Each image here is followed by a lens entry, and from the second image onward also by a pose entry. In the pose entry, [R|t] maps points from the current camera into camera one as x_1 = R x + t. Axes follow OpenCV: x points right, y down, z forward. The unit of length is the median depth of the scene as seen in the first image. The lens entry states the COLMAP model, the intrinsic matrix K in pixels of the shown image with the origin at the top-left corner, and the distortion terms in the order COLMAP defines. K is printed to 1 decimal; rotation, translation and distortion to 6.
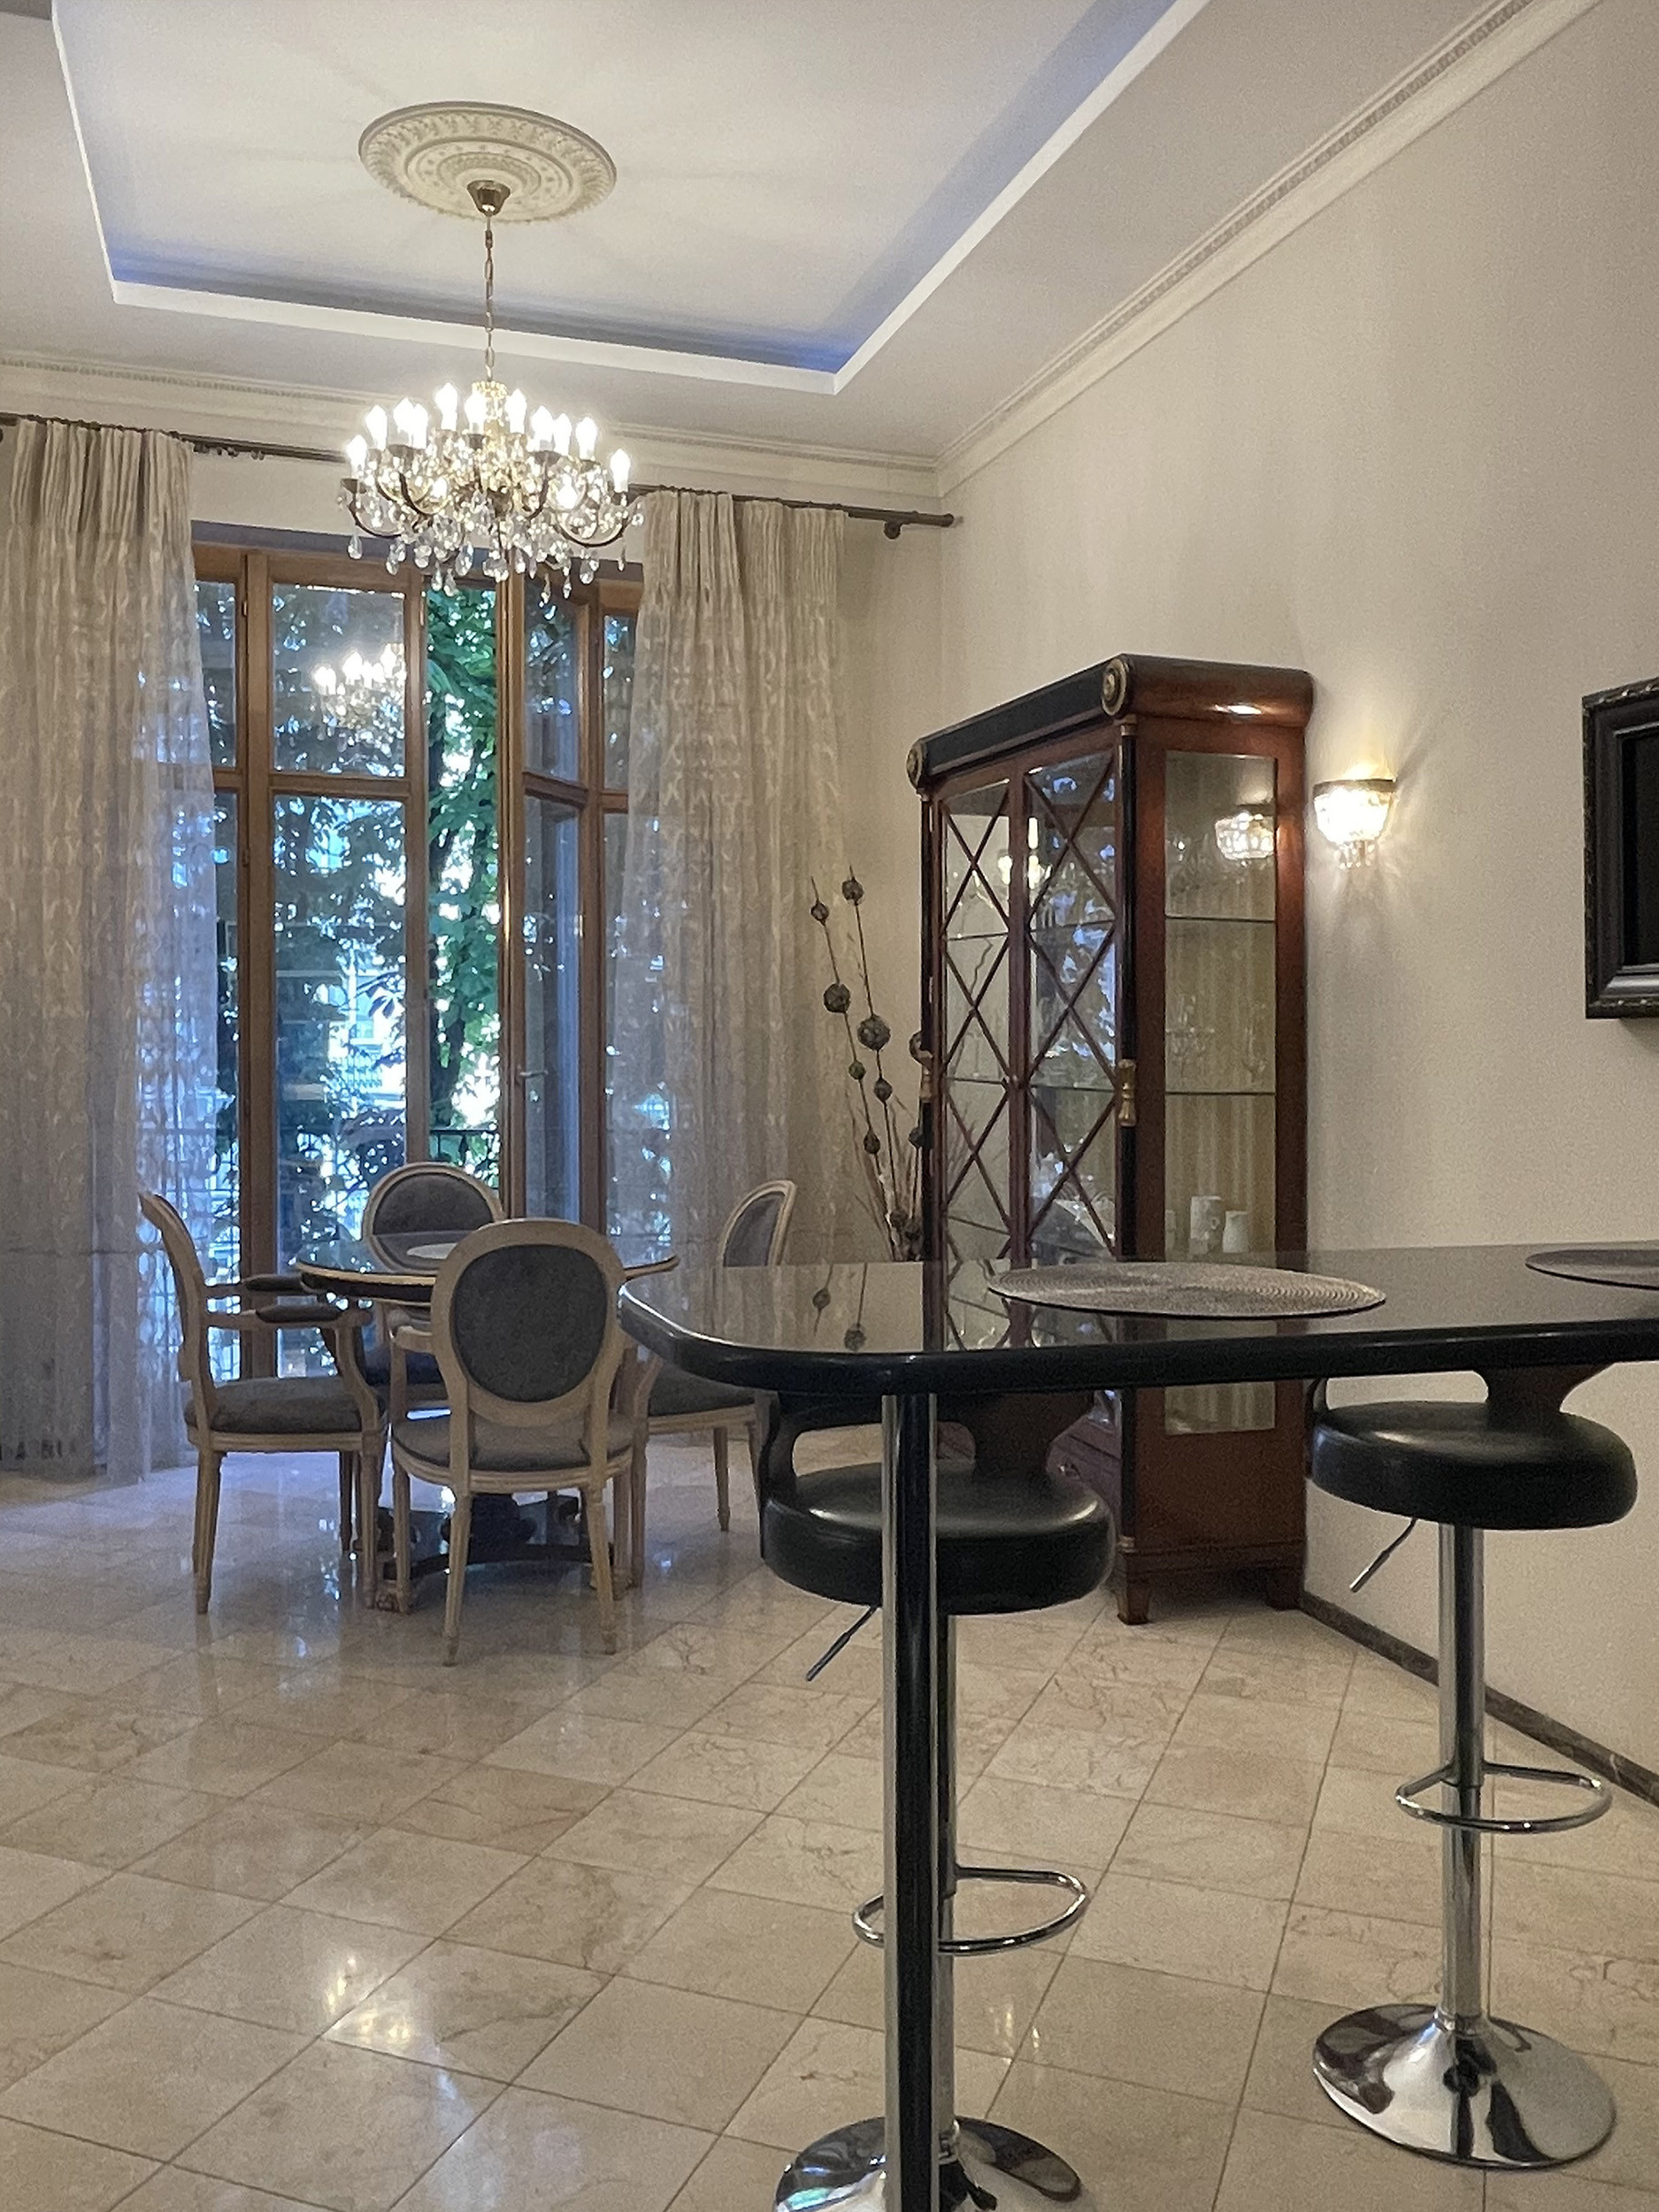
lens RADIAL K [[1778.0, 0, 829.5], [0, 1778.0, 1106.0], [0, 0, 1]] dist [-0.000341, -0.000728]
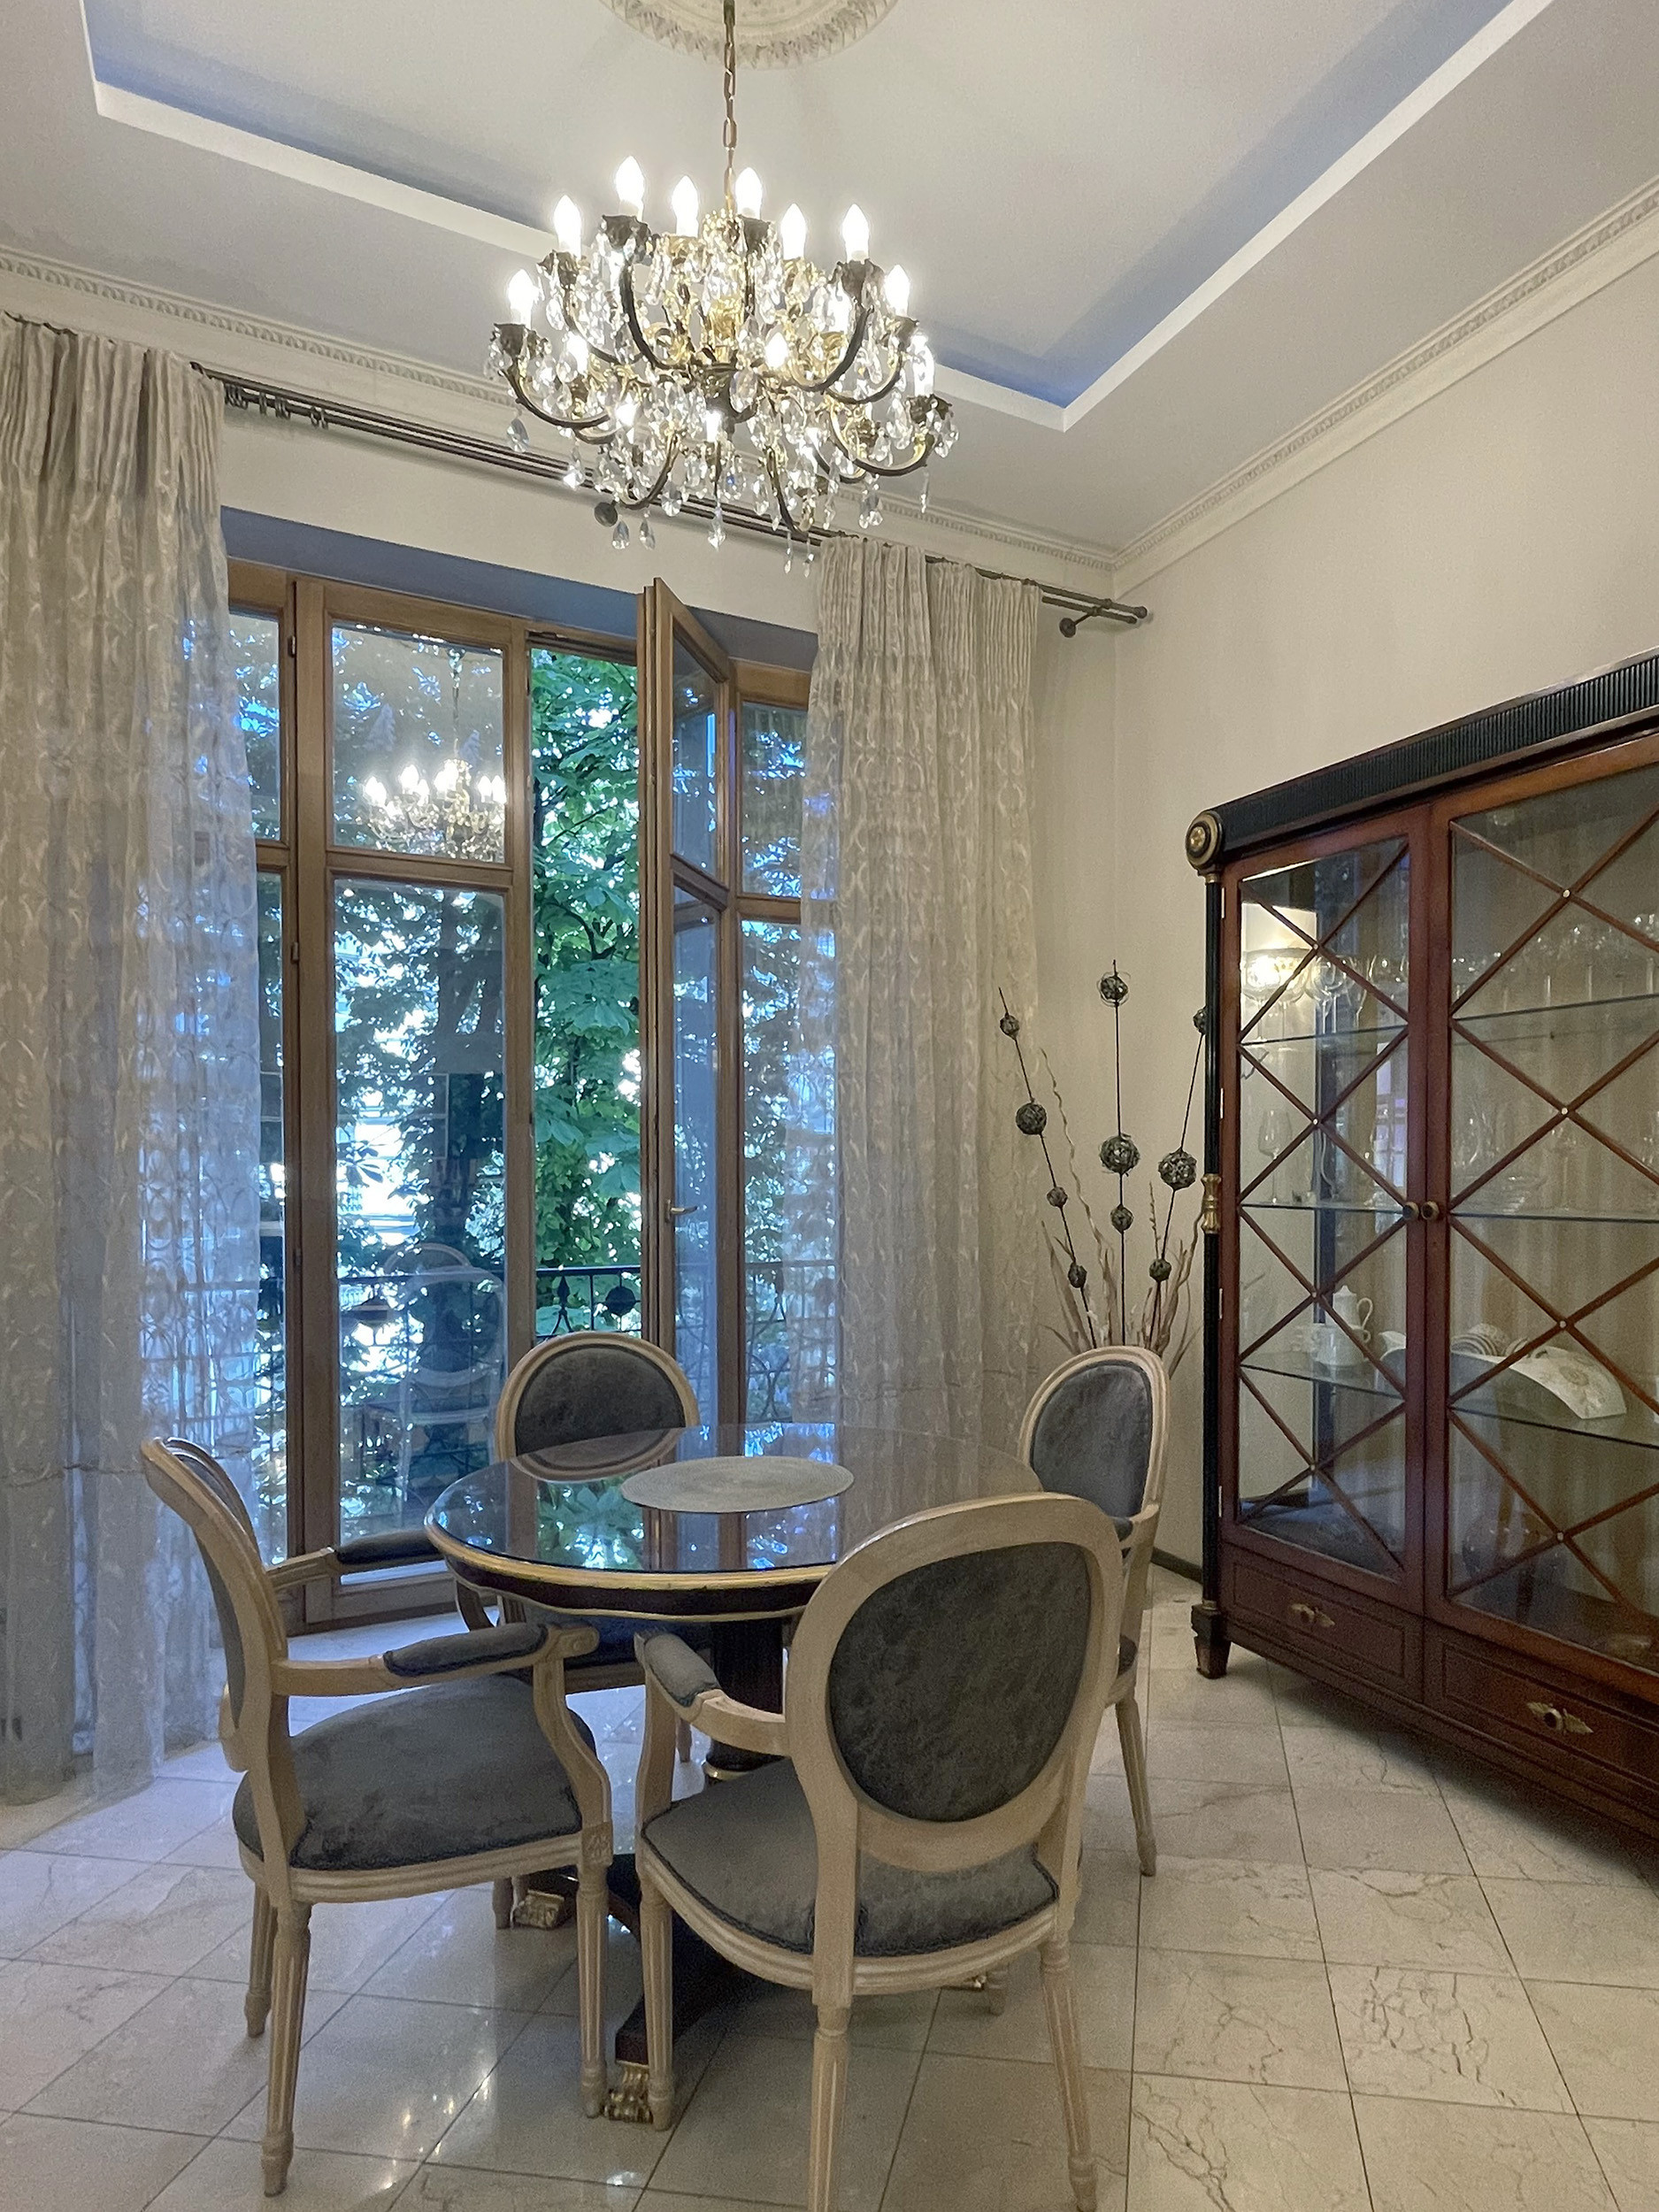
lens RADIAL K [[896.9, 0, 827.9], [0, 896.9, 1161.6], [0, 0, 1]] dist [-0.000077, -0.000158]
pose [[0.962347, -0.014316, 0.271448, -0.219288], [0.021632, 0.999478, -0.023981, -0.029437], [-0.270963, 0.028950, 0.962154, 0.574623]]
